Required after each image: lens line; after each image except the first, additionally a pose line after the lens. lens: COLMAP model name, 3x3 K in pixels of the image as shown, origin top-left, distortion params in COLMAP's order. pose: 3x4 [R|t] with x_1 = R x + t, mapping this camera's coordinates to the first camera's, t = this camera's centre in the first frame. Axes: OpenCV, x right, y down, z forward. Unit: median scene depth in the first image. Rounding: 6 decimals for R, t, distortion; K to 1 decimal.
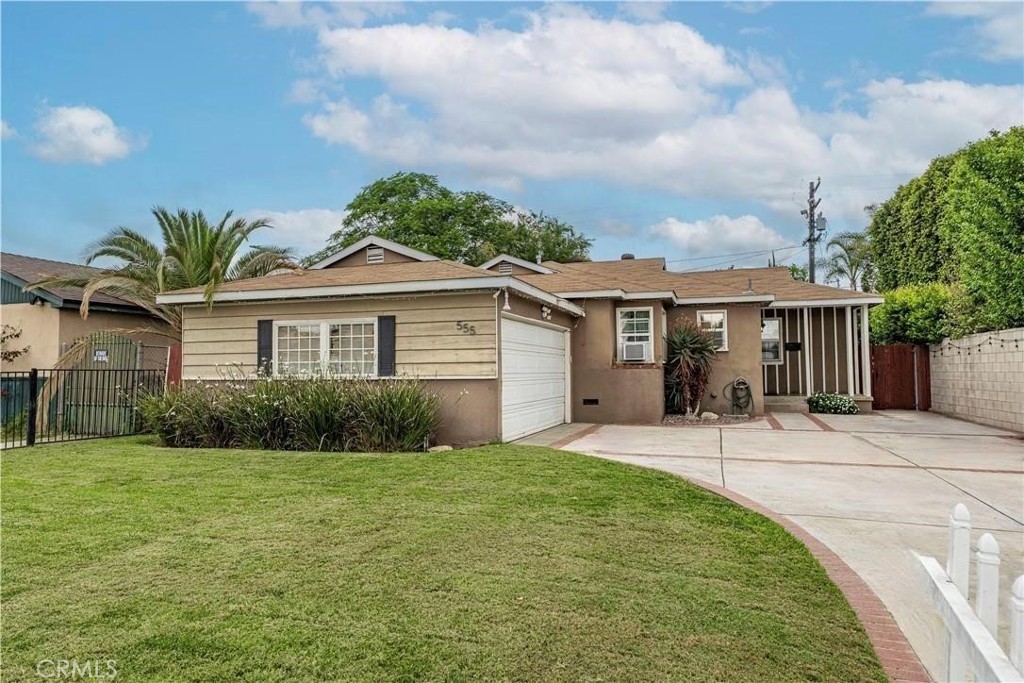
lens RADIAL K [[643.8, 0, 512.0], [0, 643.8, 341.5], [0, 0, 1]] dist [0.000367, 0.000134]
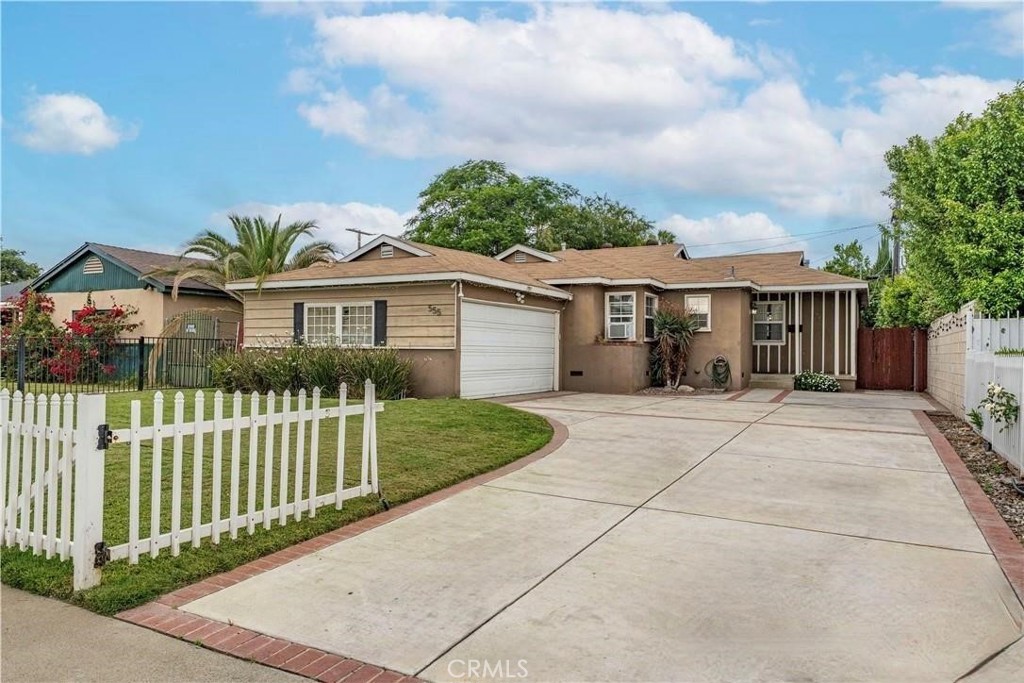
lens RADIAL K [[672.4, 0, 512.0], [0, 672.4, 341.5], [0, 0, 1]] dist [0.002542, -0.000393]
pose [[0.984913, 0.015918, -0.172319, 0.216255], [-0.010441, 0.999413, 0.032643, -0.002449], [0.172737, -0.030351, 0.984500, -0.216379]]
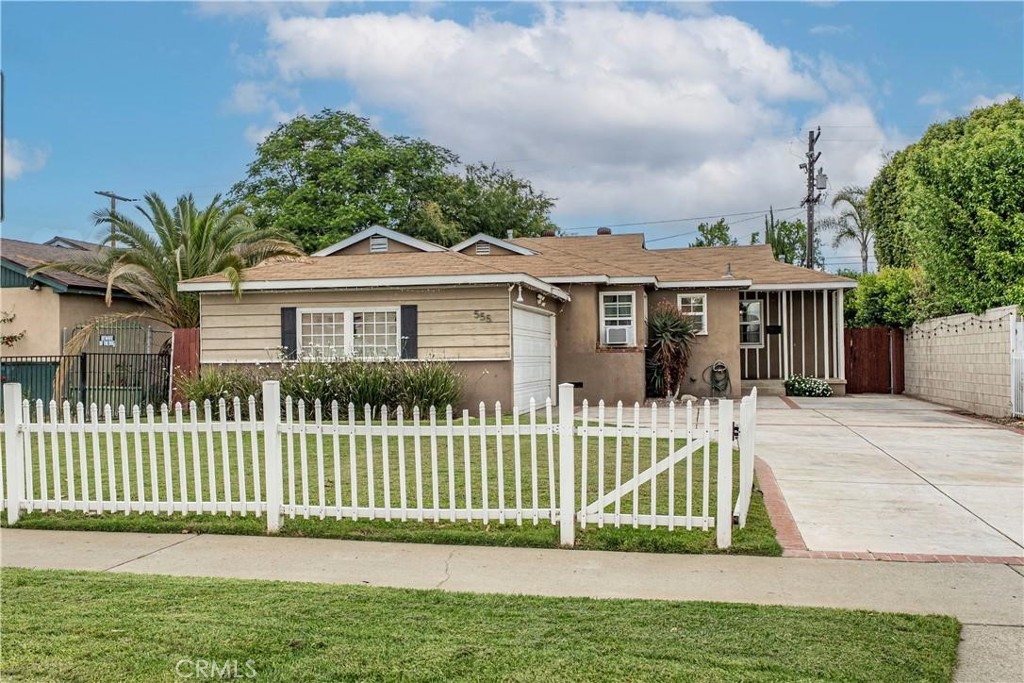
lens RADIAL K [[916.9, 0, 512.0], [0, 916.9, 341.5], [0, 0, 1]] dist [0.003800, 0.006140]
pose [[0.994698, -0.000756, 0.102838, -0.126858], [-0.002057, 0.999627, 0.027247, -0.014279], [-0.102820, -0.027314, 0.994325, -0.431562]]
